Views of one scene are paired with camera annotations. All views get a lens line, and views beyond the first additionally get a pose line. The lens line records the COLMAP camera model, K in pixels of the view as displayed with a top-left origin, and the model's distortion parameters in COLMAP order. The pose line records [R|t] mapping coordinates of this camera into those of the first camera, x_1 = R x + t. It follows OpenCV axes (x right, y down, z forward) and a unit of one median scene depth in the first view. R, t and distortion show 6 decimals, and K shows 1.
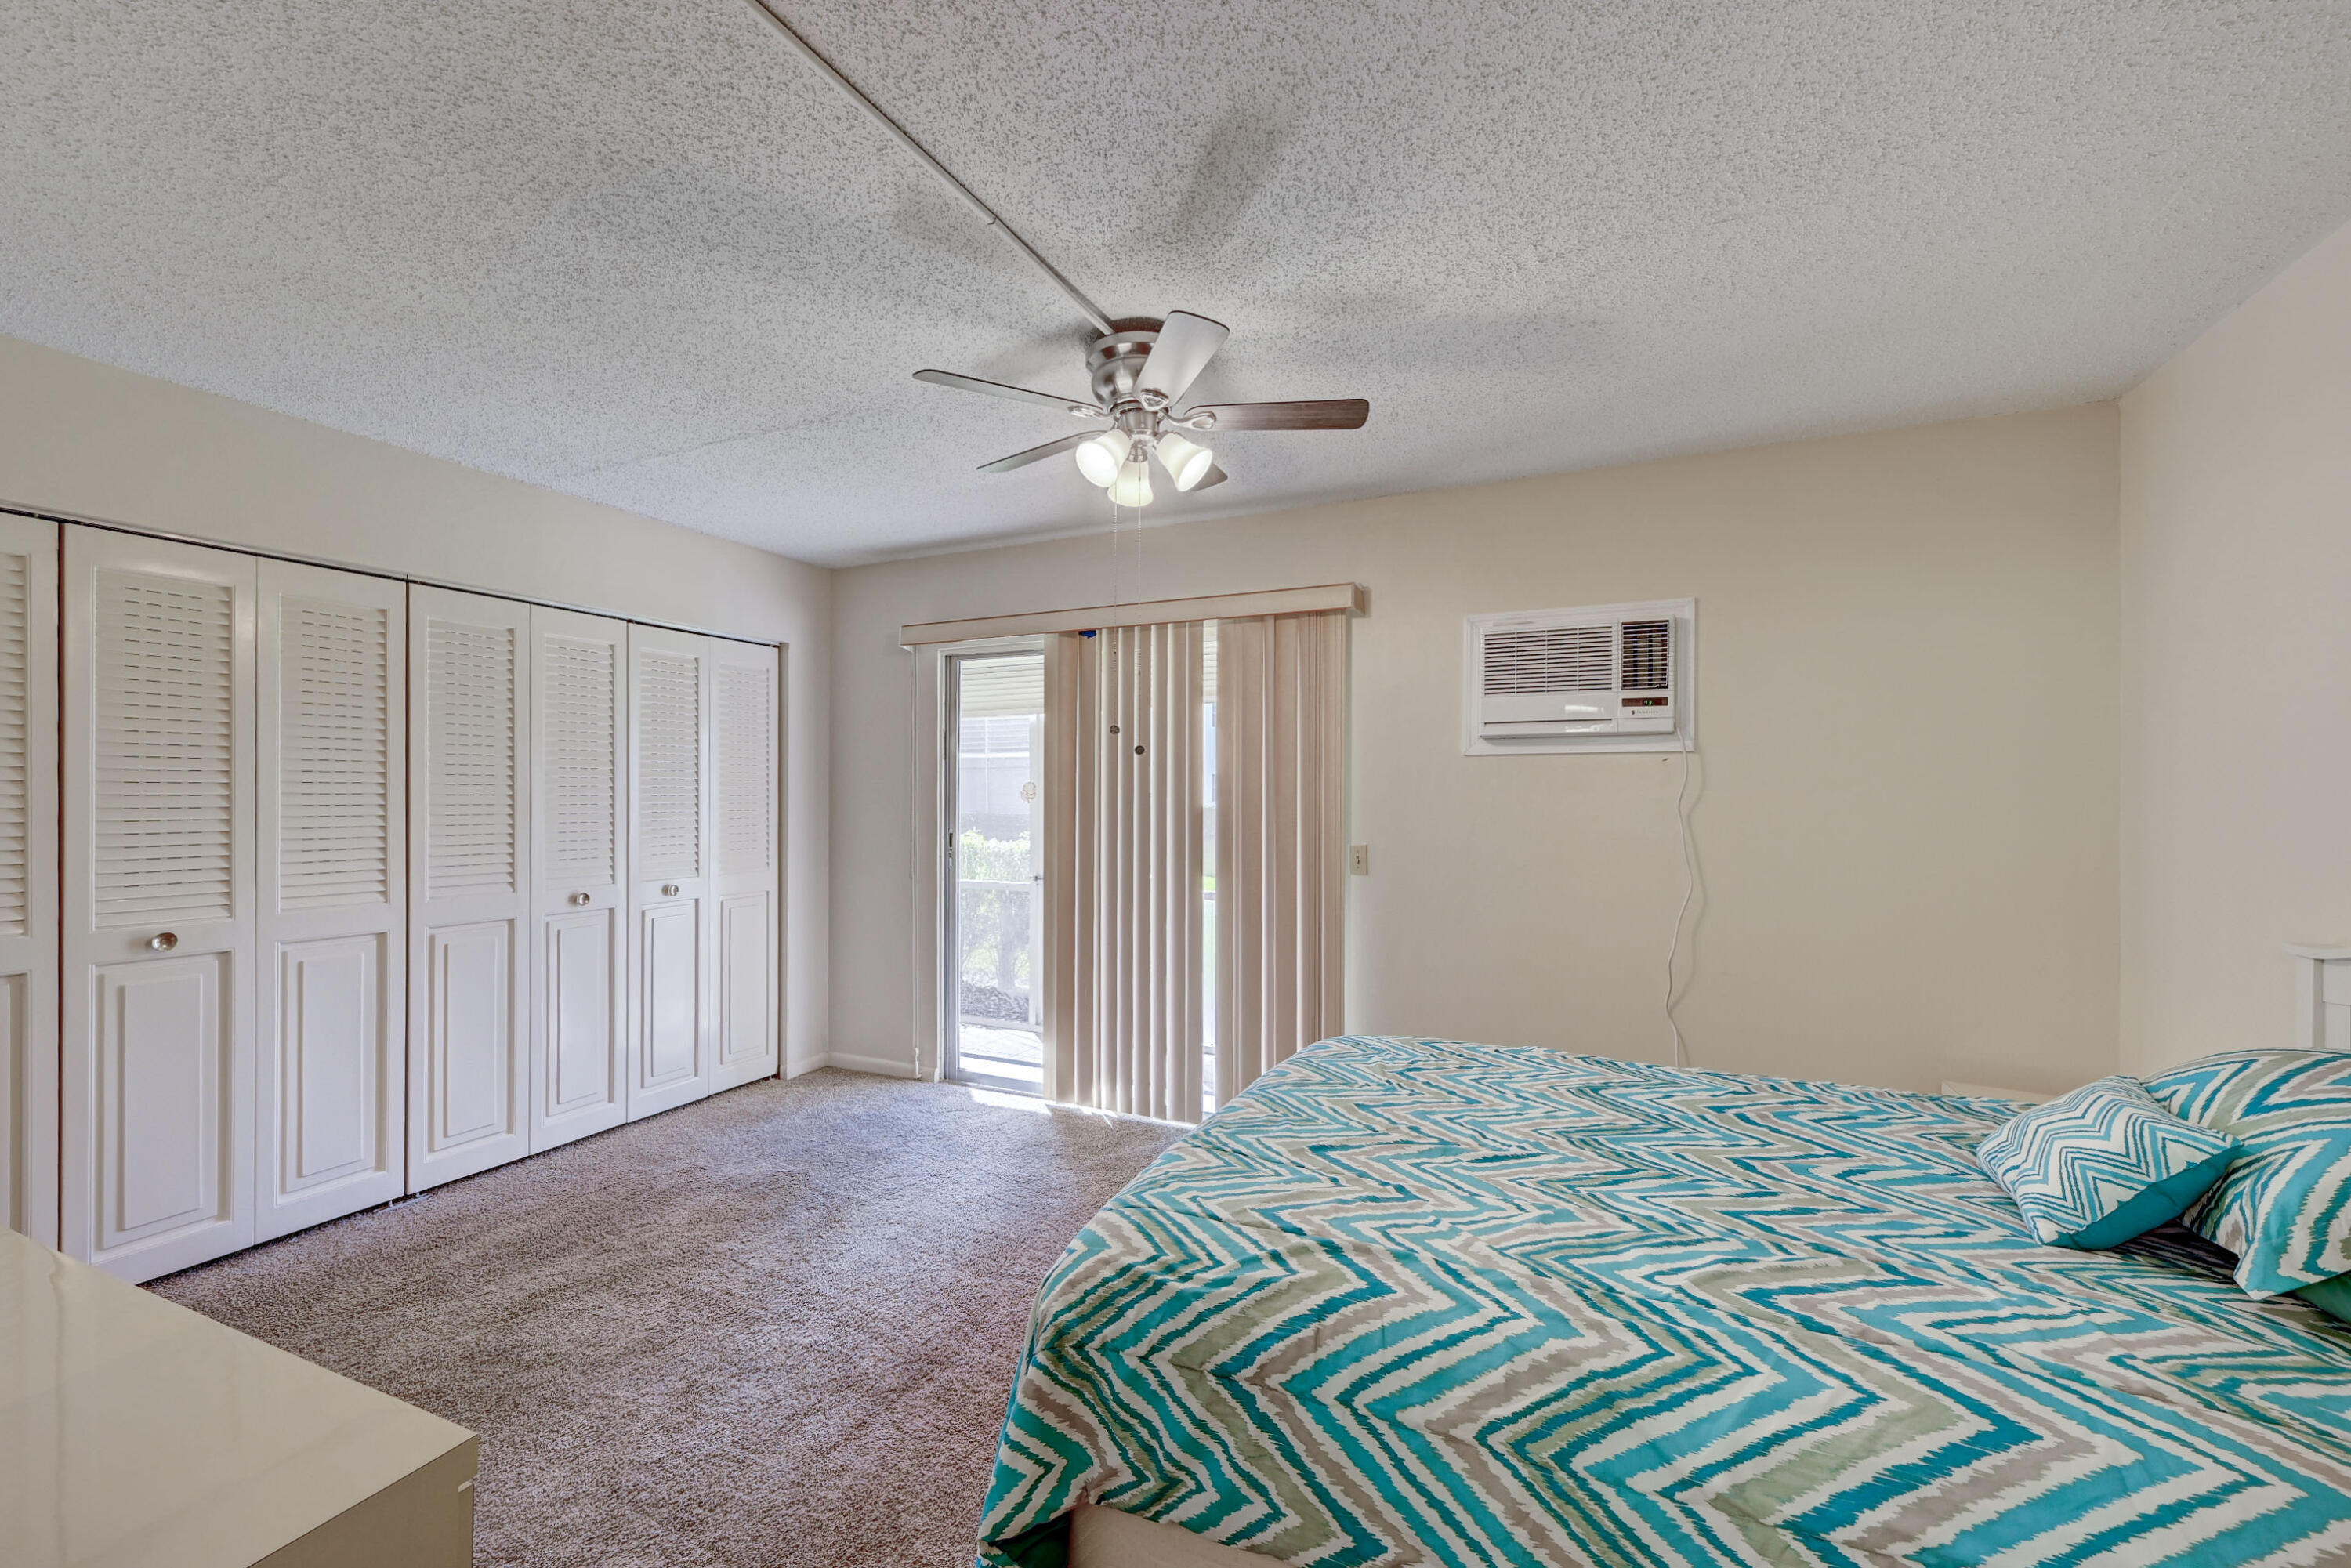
lens RADIAL K [[934.1, 0, 1175.5], [0, 934.1, 784.0], [0, 0, 1]] dist [0.000167, 0.000077]
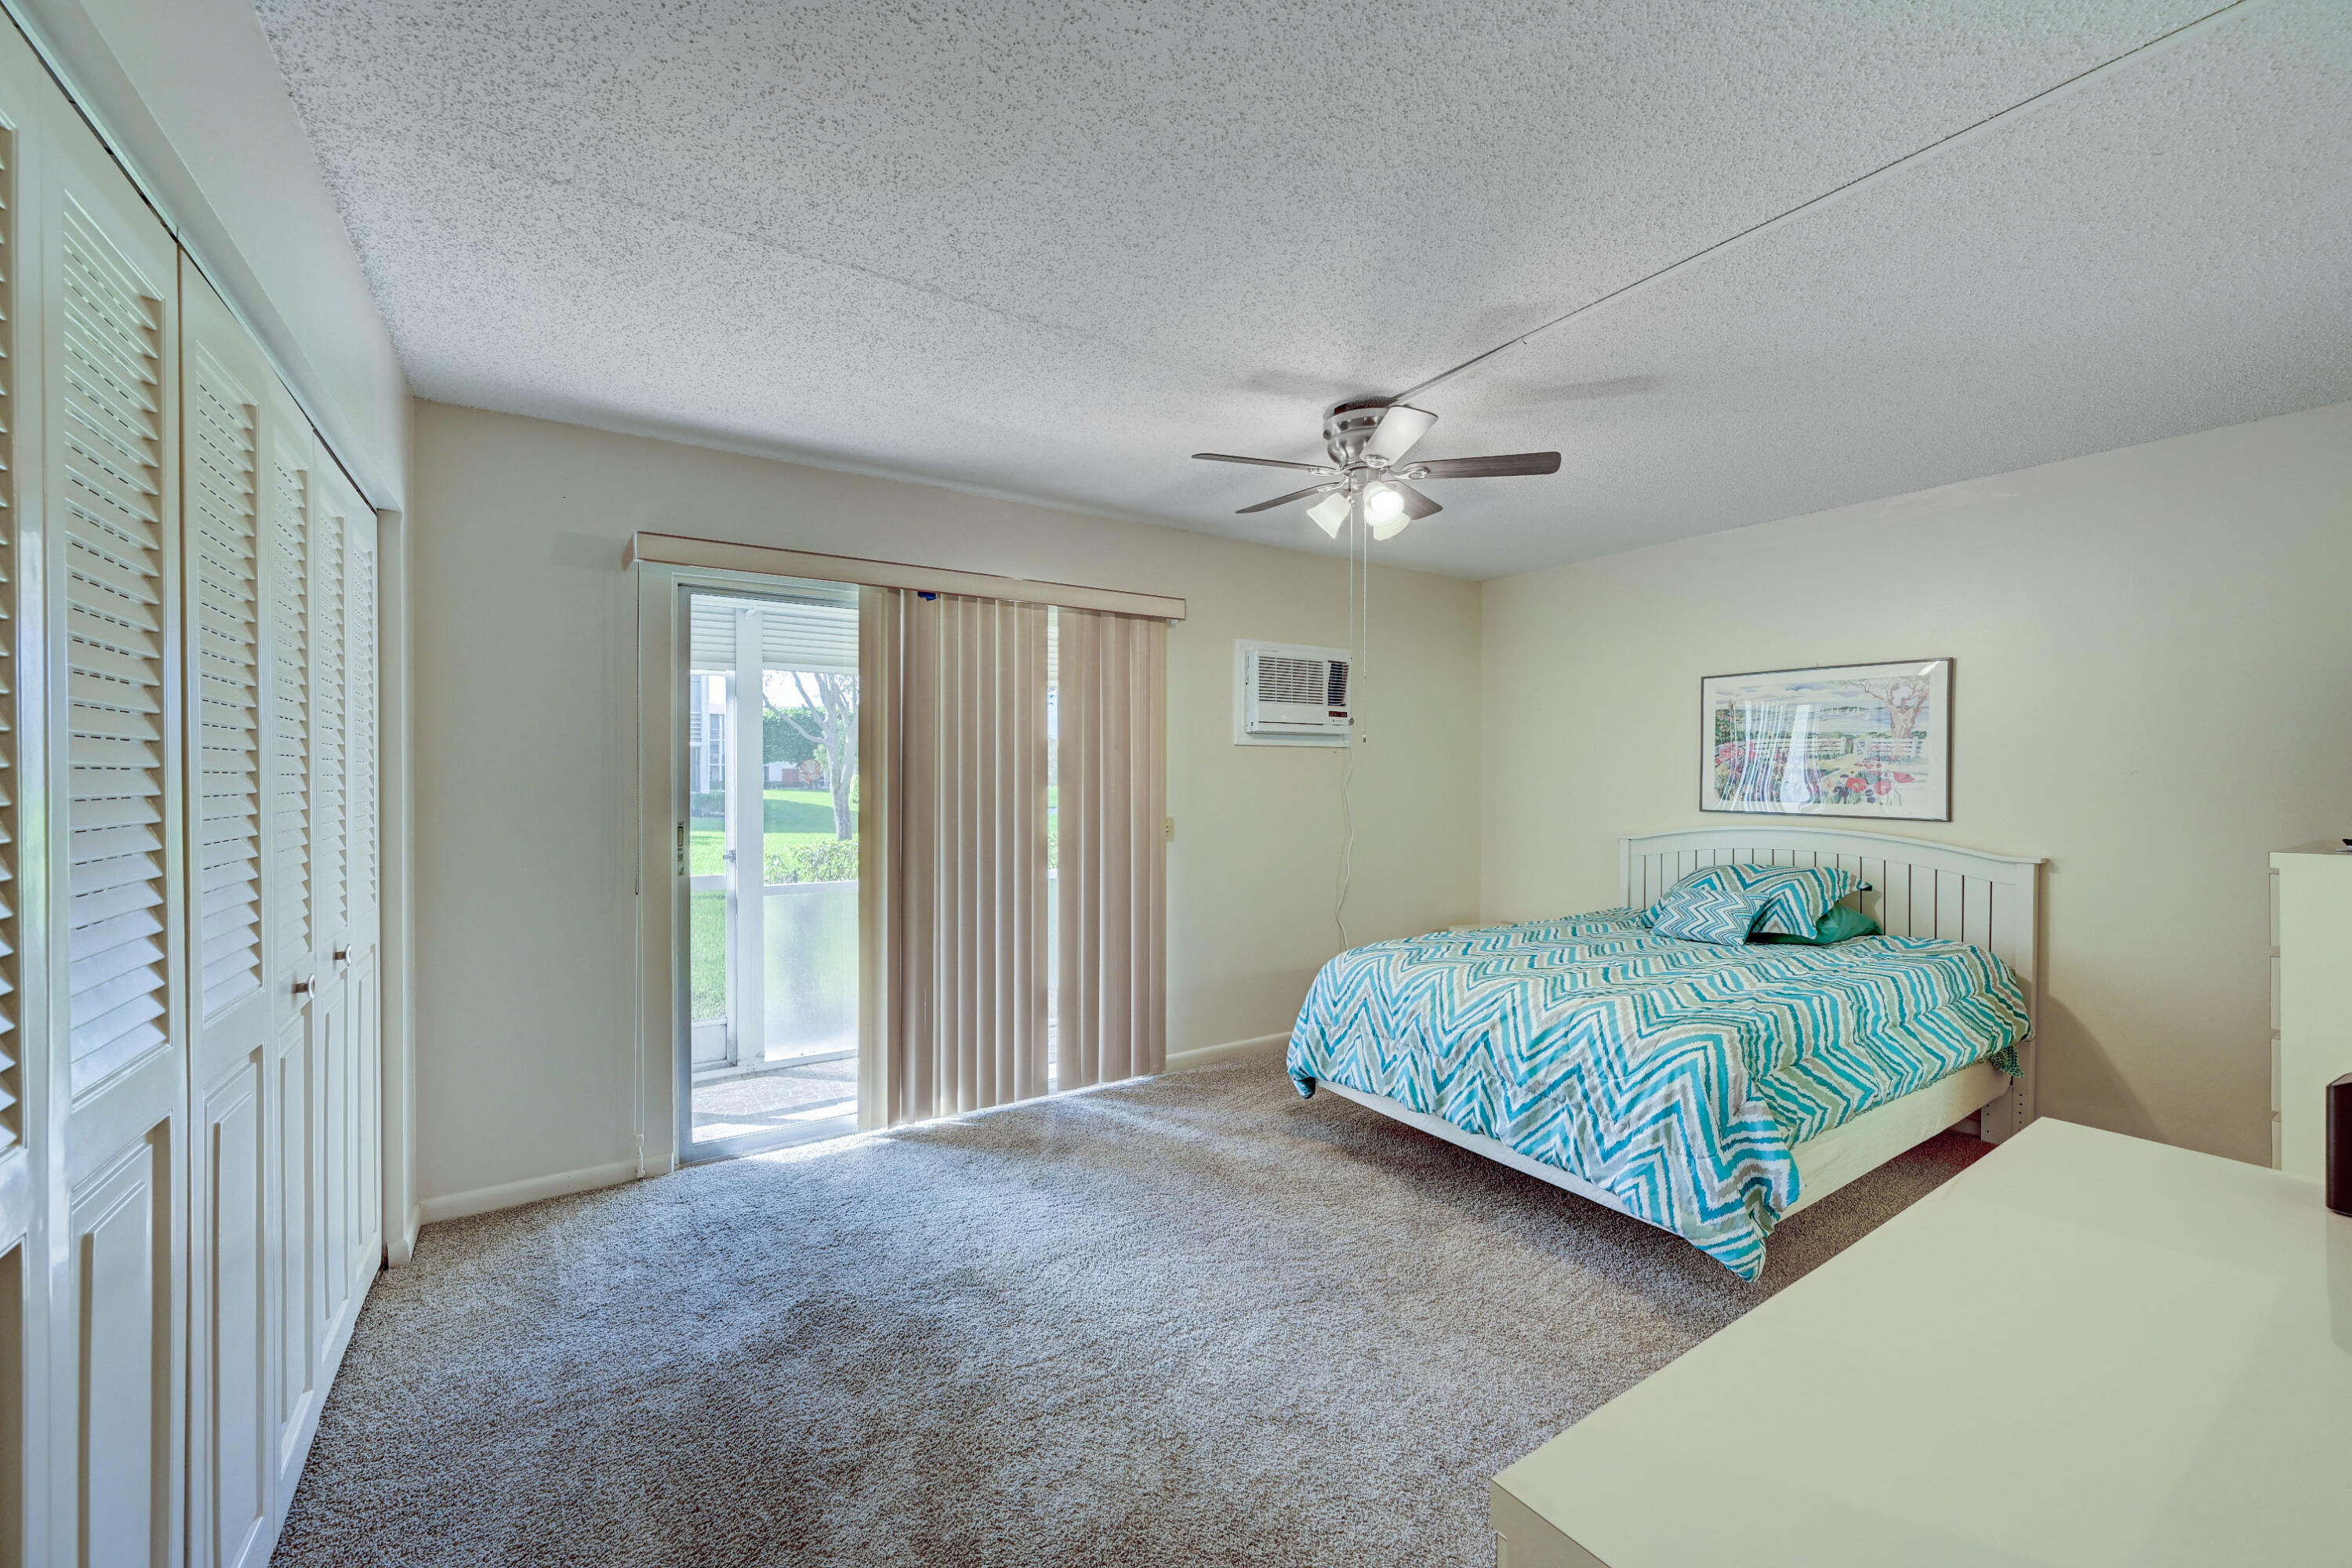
lens RADIAL K [[924.1, 0, 1171.8], [0, 924.1, 771.6], [0, 0, 1]] dist [-0.000323, -0.000011]
pose [[0.541136, 0.002865, 0.840930, -0.799804], [-0.010270, 0.999942, 0.003202, 0.003531], [-0.840873, -0.010369, 0.541134, 0.356483]]
